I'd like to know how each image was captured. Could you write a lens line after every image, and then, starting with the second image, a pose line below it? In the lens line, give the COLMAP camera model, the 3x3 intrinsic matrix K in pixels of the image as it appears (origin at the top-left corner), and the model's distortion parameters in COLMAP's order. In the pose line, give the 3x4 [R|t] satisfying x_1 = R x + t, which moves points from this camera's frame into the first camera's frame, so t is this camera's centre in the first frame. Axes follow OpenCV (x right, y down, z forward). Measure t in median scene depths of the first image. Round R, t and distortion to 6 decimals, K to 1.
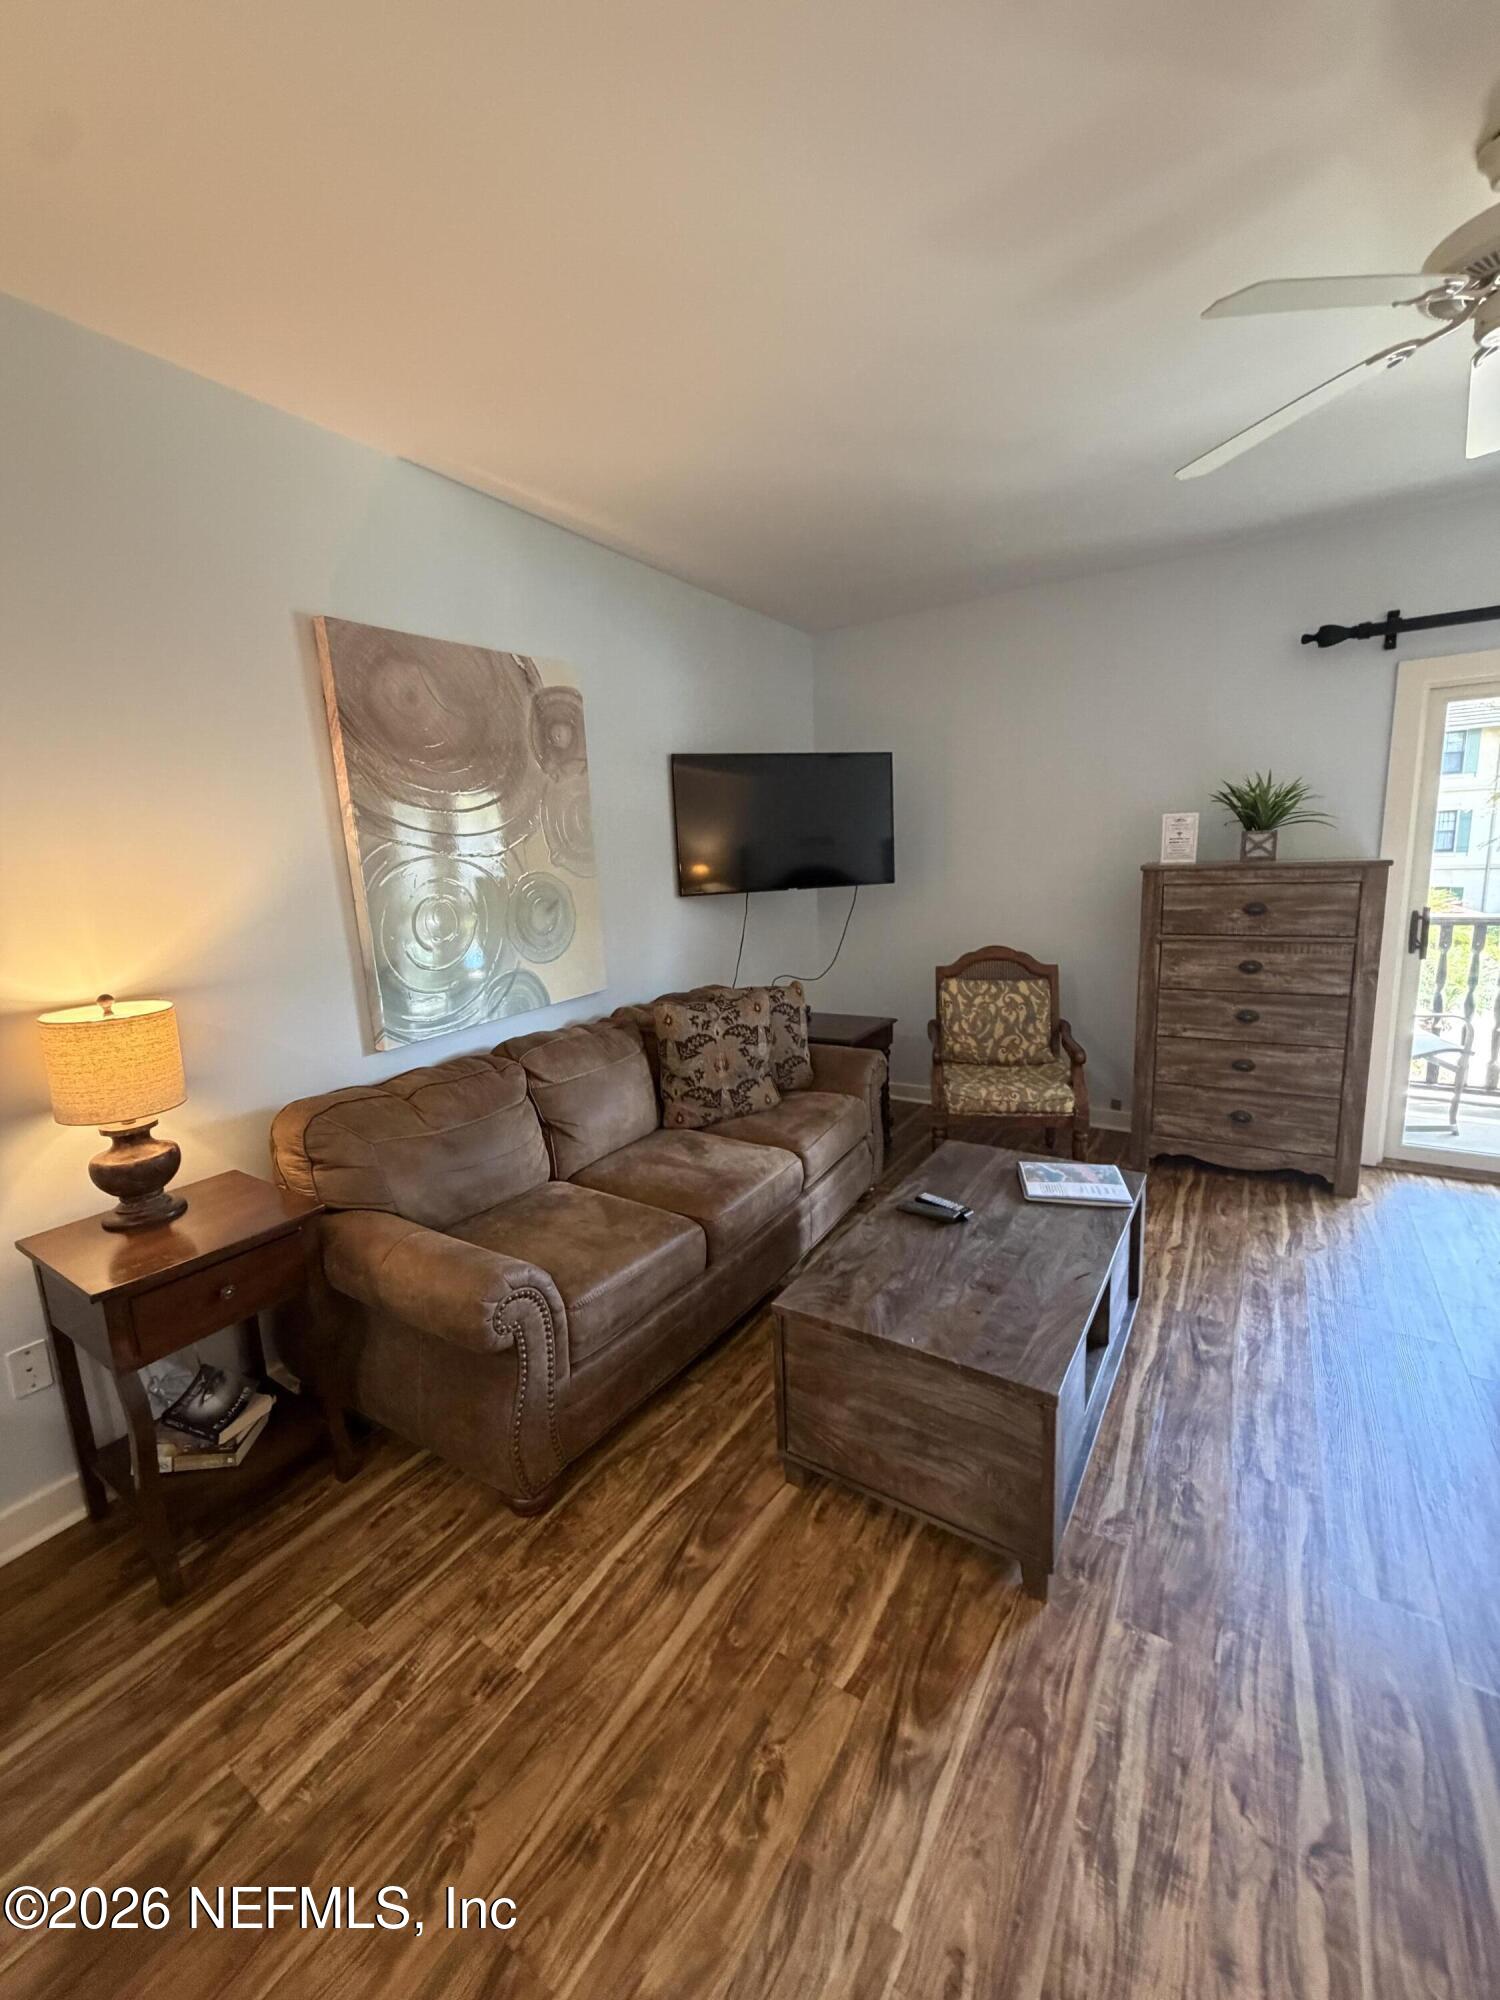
lens RADIAL K [[802.7, 0, 748.0], [0, 802.7, 992.7], [0, 0, 1]] dist [-0.000068, 0.000070]
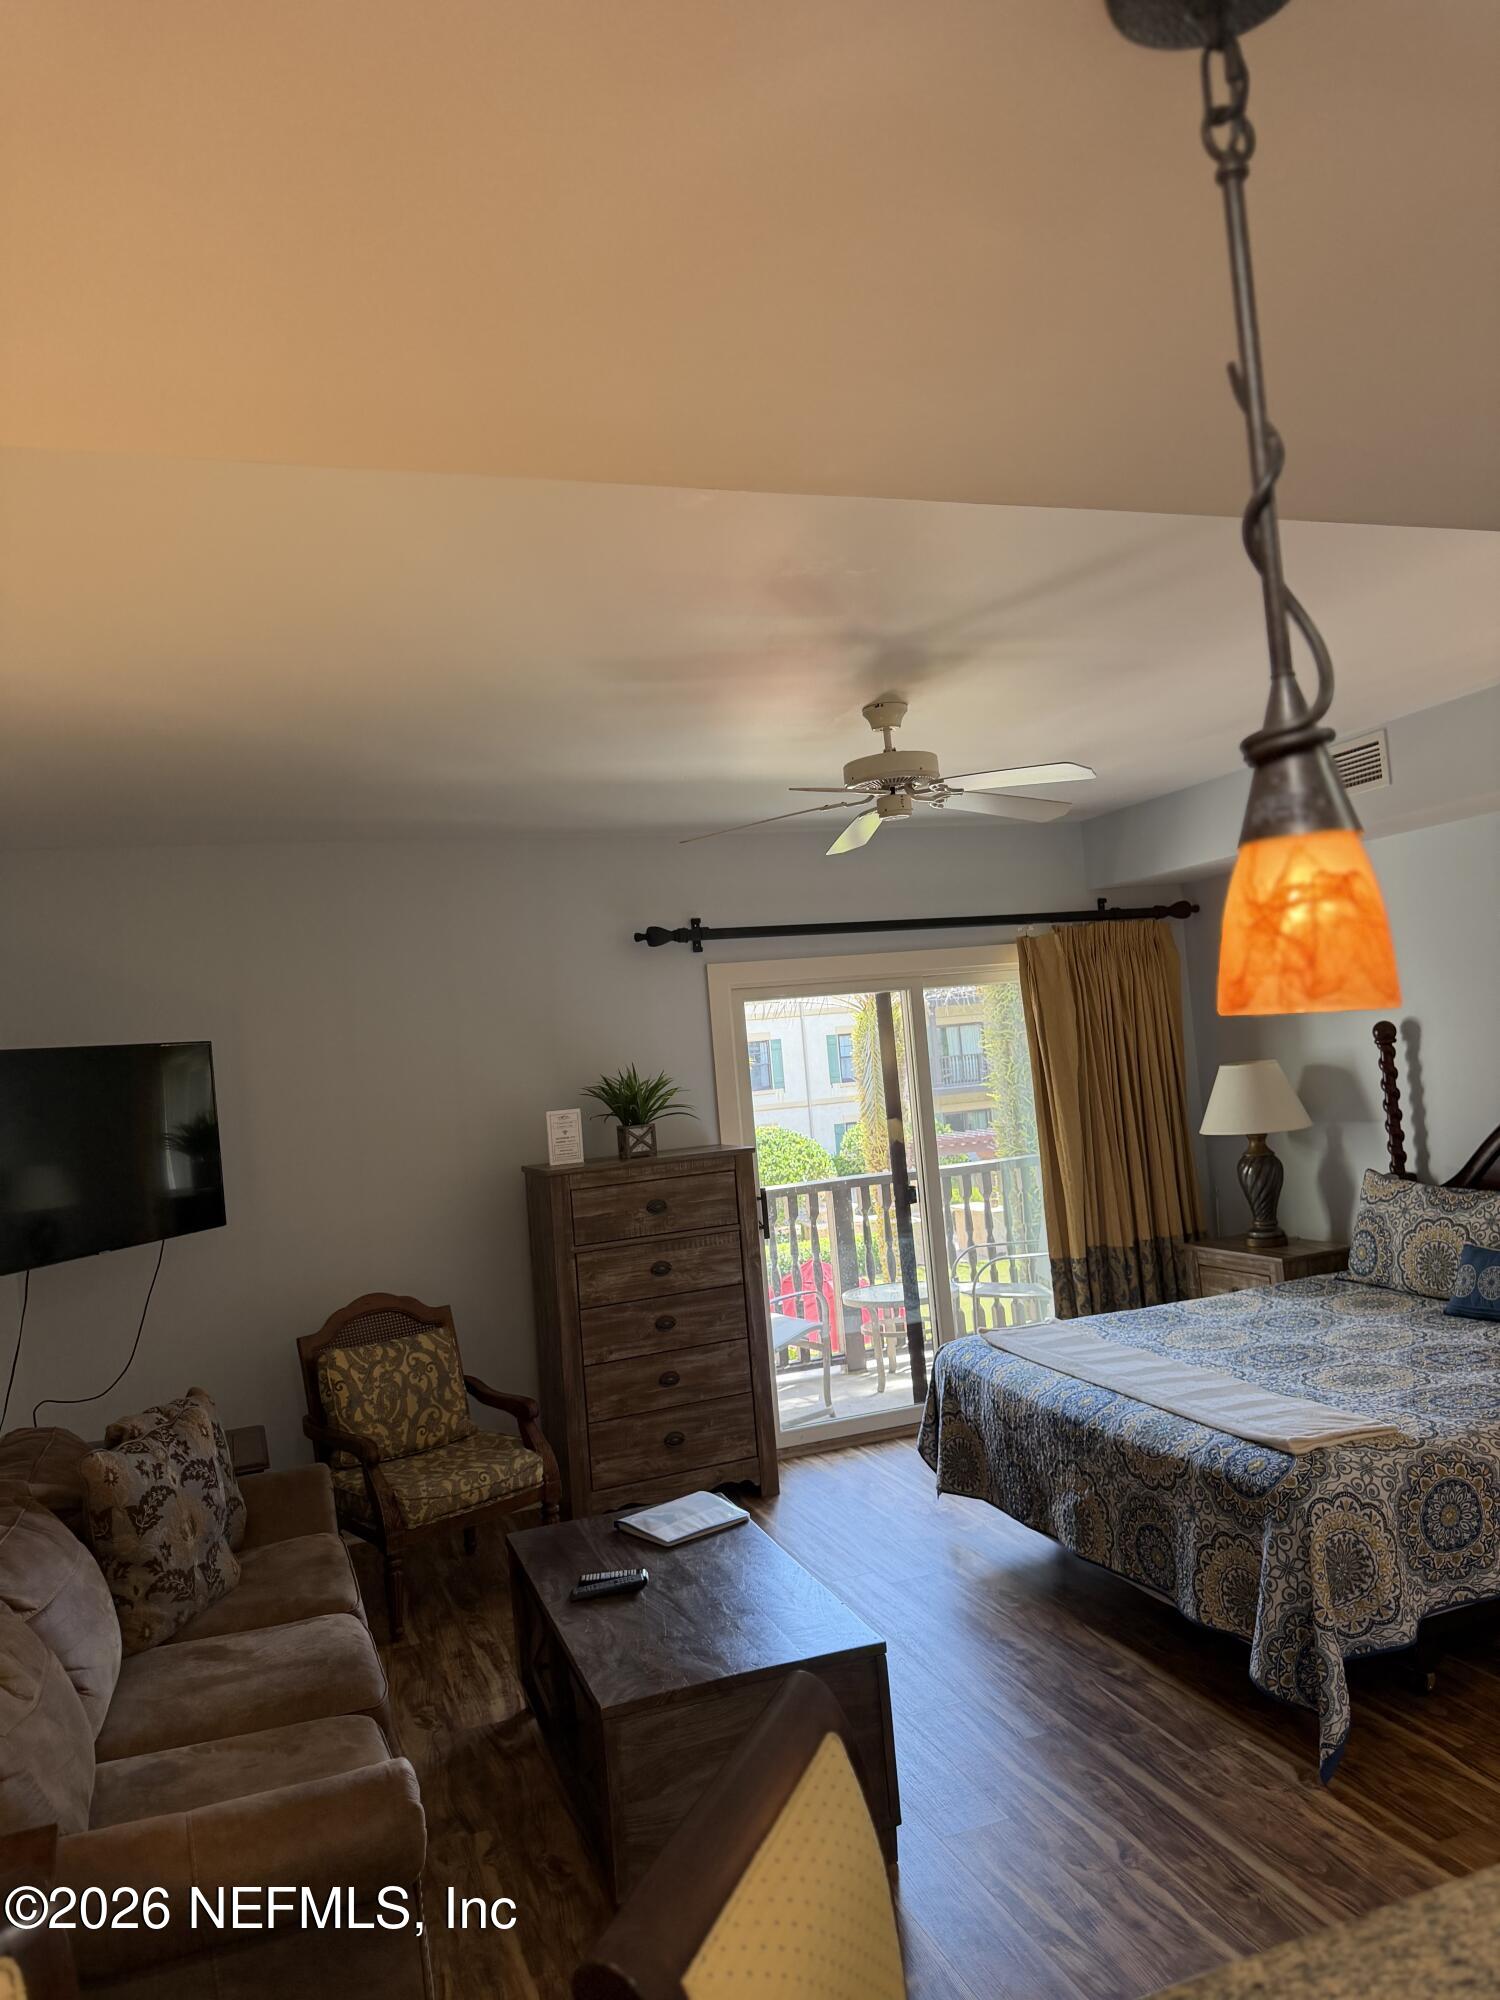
lens RADIAL K [[1418.6, 0, 750.0], [0, 1418.6, 1000.0], [0, 0, 1]] dist [0.184035, -0.338836]
pose [[0.607898, 0.015651, 0.793861, -0.648635], [0.195061, 0.966223, -0.168417, -0.033886], [-0.769682, 0.257232, 0.584313, -0.139962]]
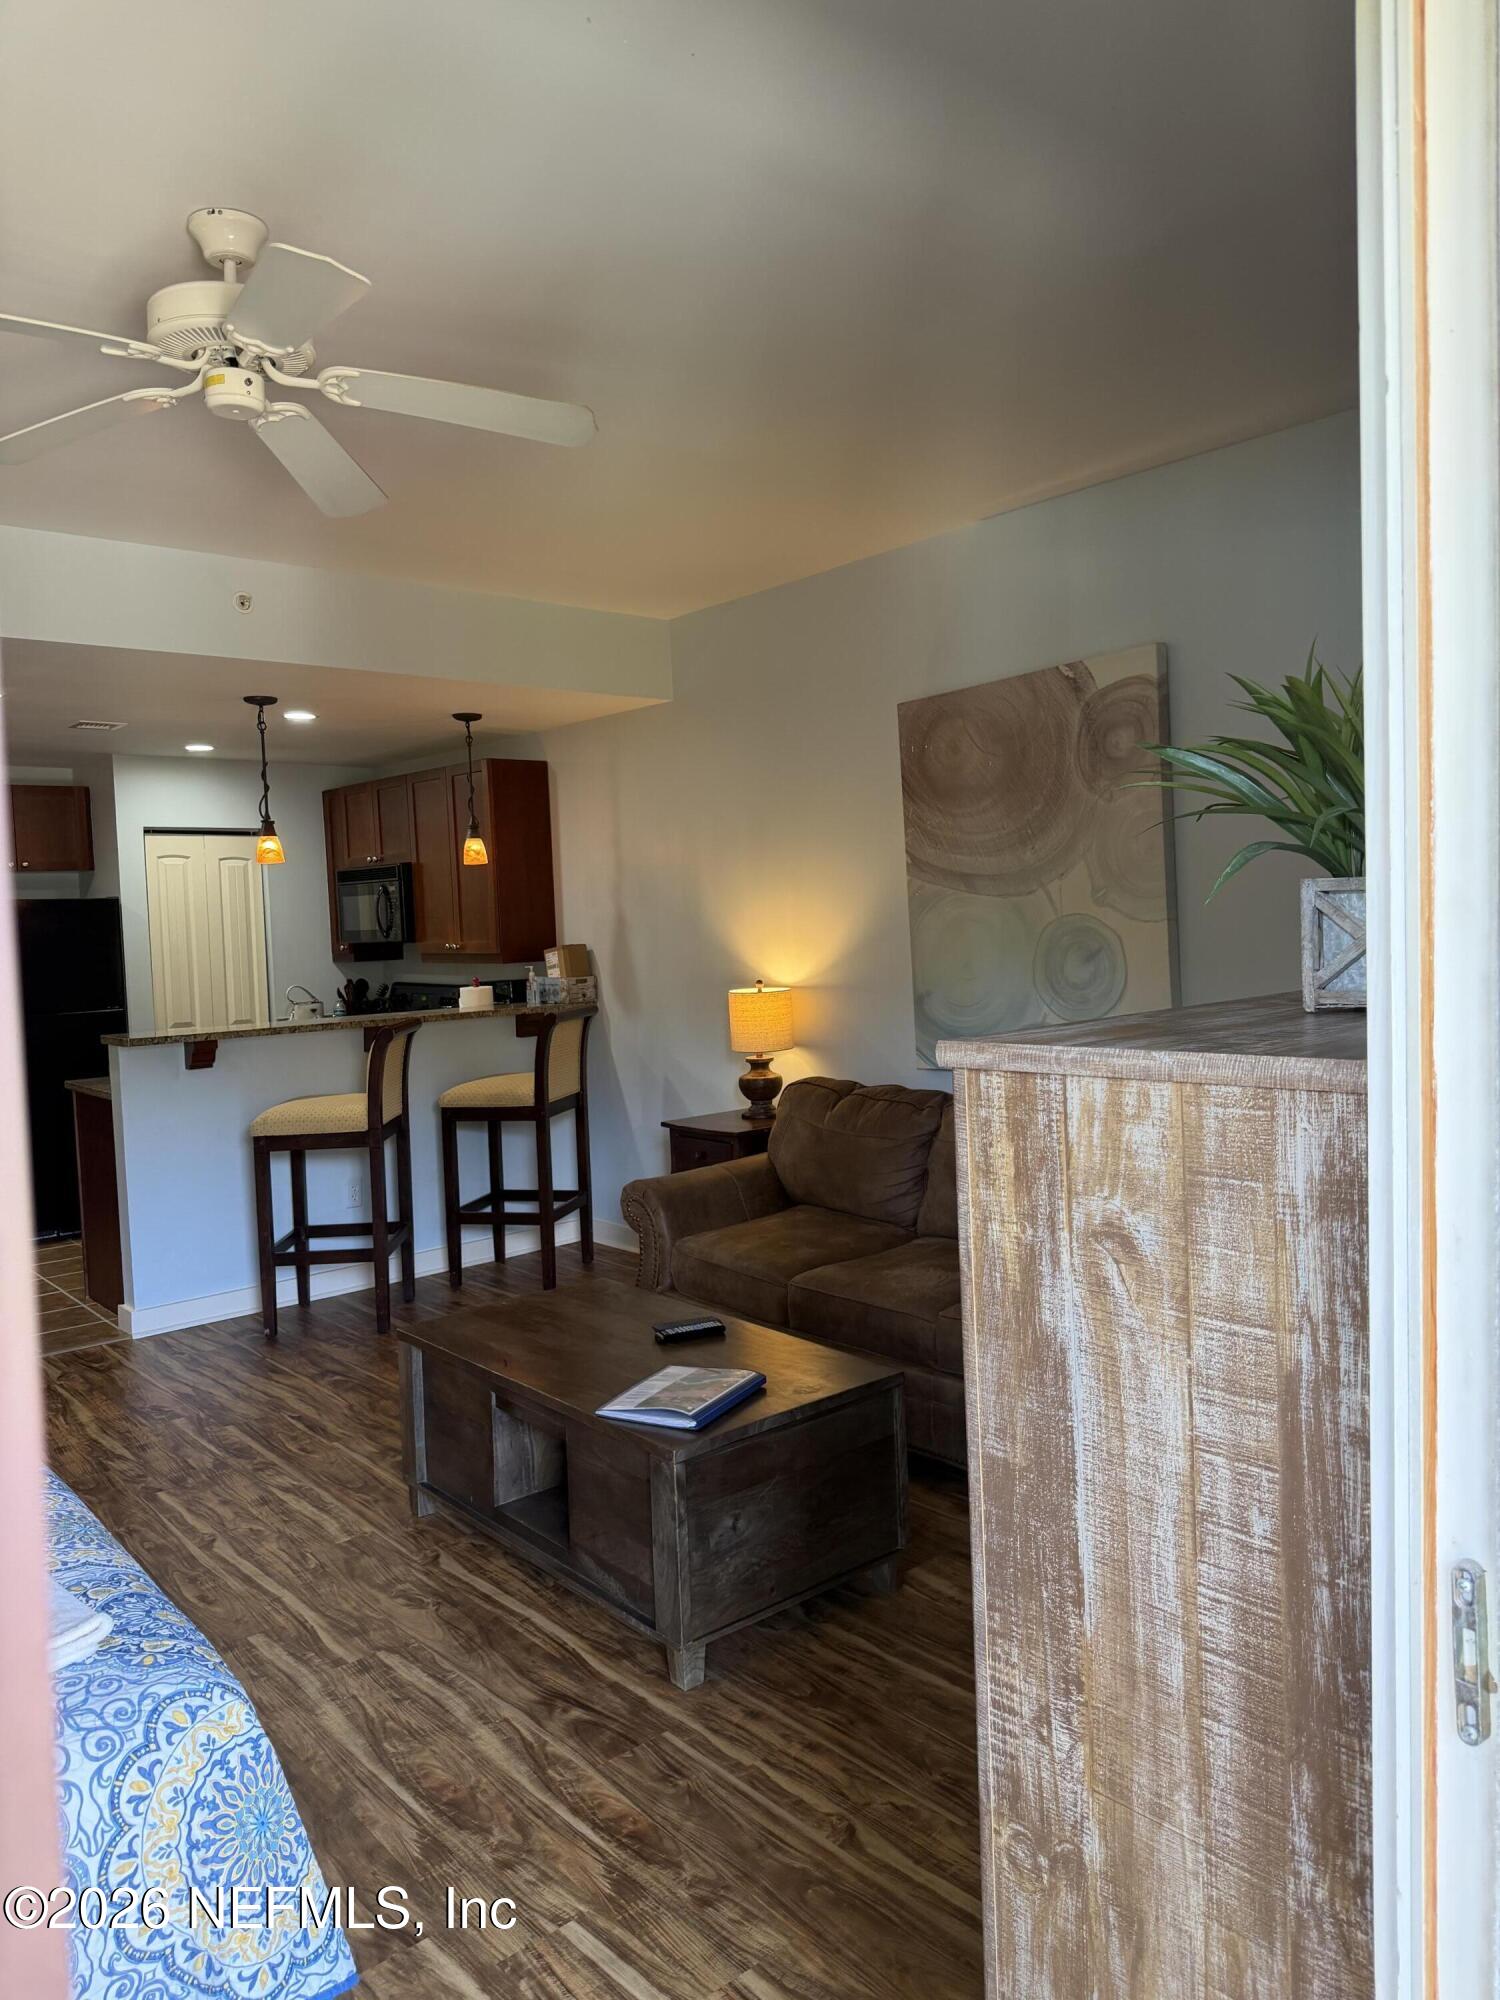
lens RADIAL K [[1455.2, 0, 747.2], [0, 1455.2, 991.8], [0, 0, 1]] dist [0.033485, -0.010414]
pose [[-0.301622, 0.100646, -0.948100, 1.167596], [-0.111179, 0.983916, 0.139818, -0.222196], [0.946923, 0.147581, -0.285581, 1.021849]]
